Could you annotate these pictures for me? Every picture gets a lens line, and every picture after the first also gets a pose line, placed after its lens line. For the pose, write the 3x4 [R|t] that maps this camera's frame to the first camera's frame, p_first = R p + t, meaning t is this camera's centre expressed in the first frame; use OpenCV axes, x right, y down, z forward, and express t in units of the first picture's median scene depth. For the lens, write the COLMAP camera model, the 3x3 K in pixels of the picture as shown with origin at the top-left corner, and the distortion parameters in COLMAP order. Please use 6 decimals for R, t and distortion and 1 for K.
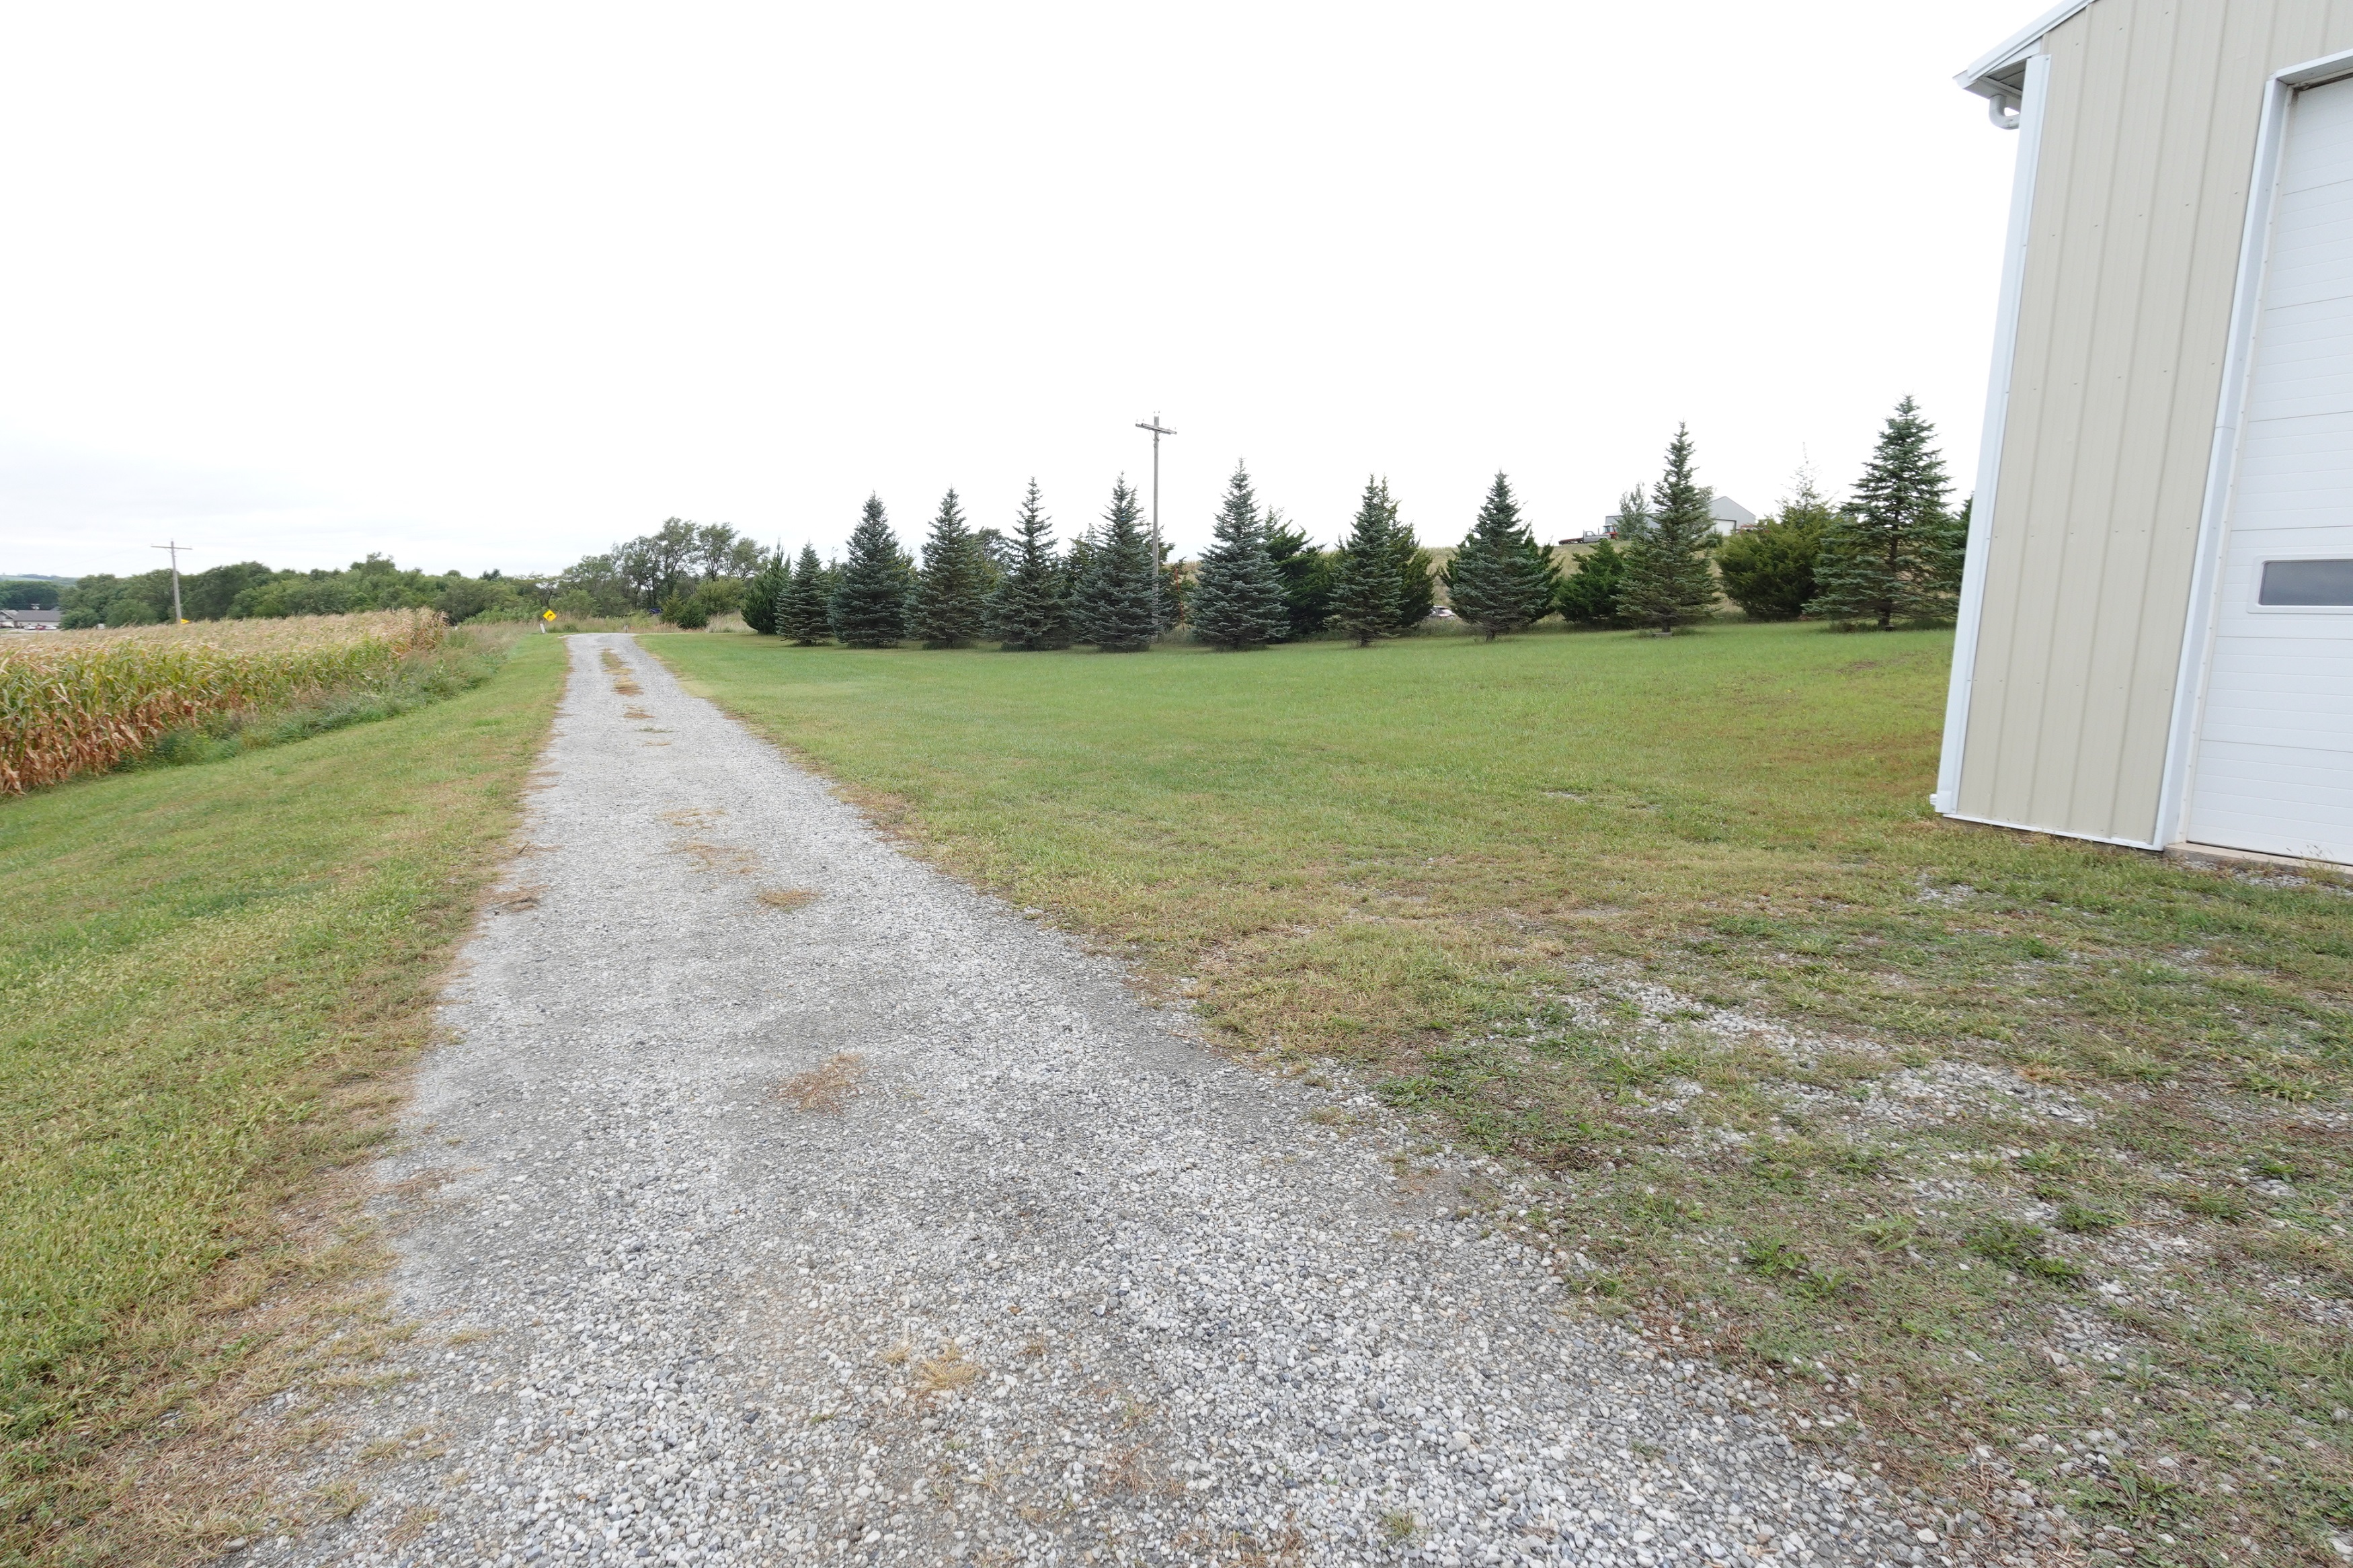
lens RADIAL K [[1216.3, 0, 1176.5], [0, 1216.3, 784.0], [0, 0, 1]] dist [0.003500, 0.000205]
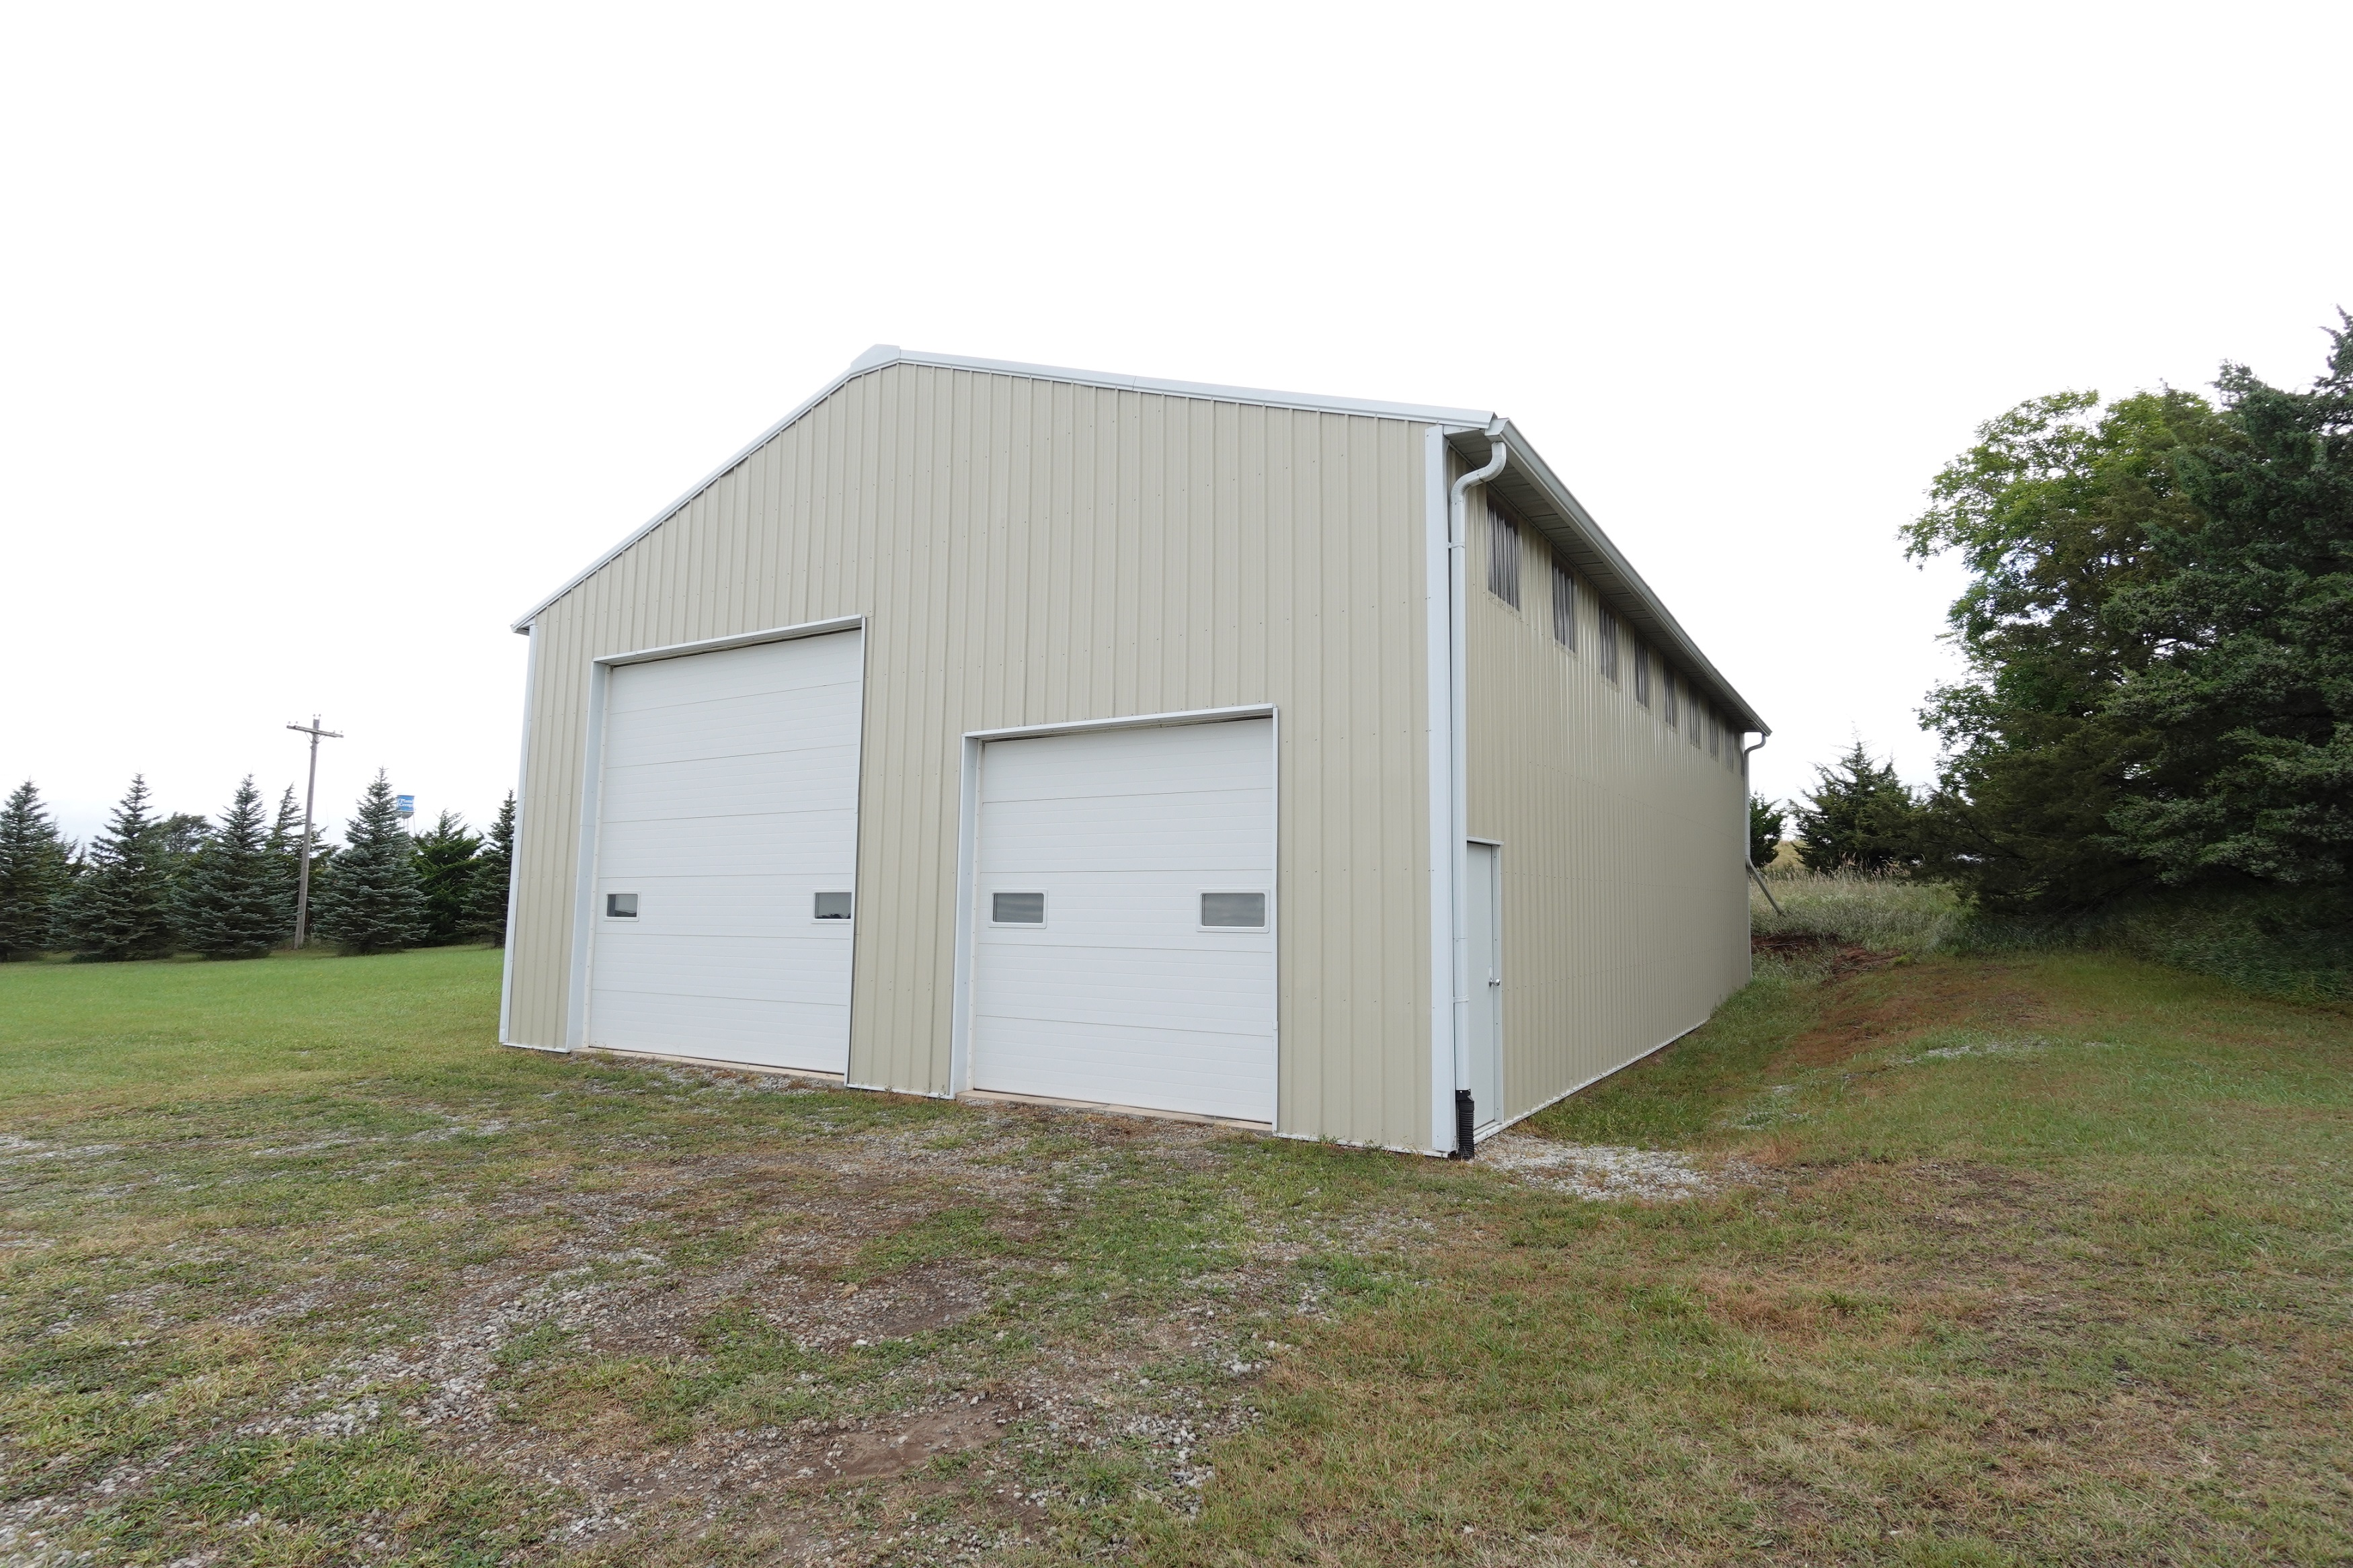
lens RADIAL K [[1216.3, 0, 1176.5], [0, 1216.3, 784.0], [0, 0, 1]] dist [0.003500, 0.000205]
pose [[0.869686, 0.042902, 0.491737, 0.123730], [0.076690, 0.972374, -0.220469, 0.024142], [-0.487611, 0.229451, 0.842371, -0.188719]]
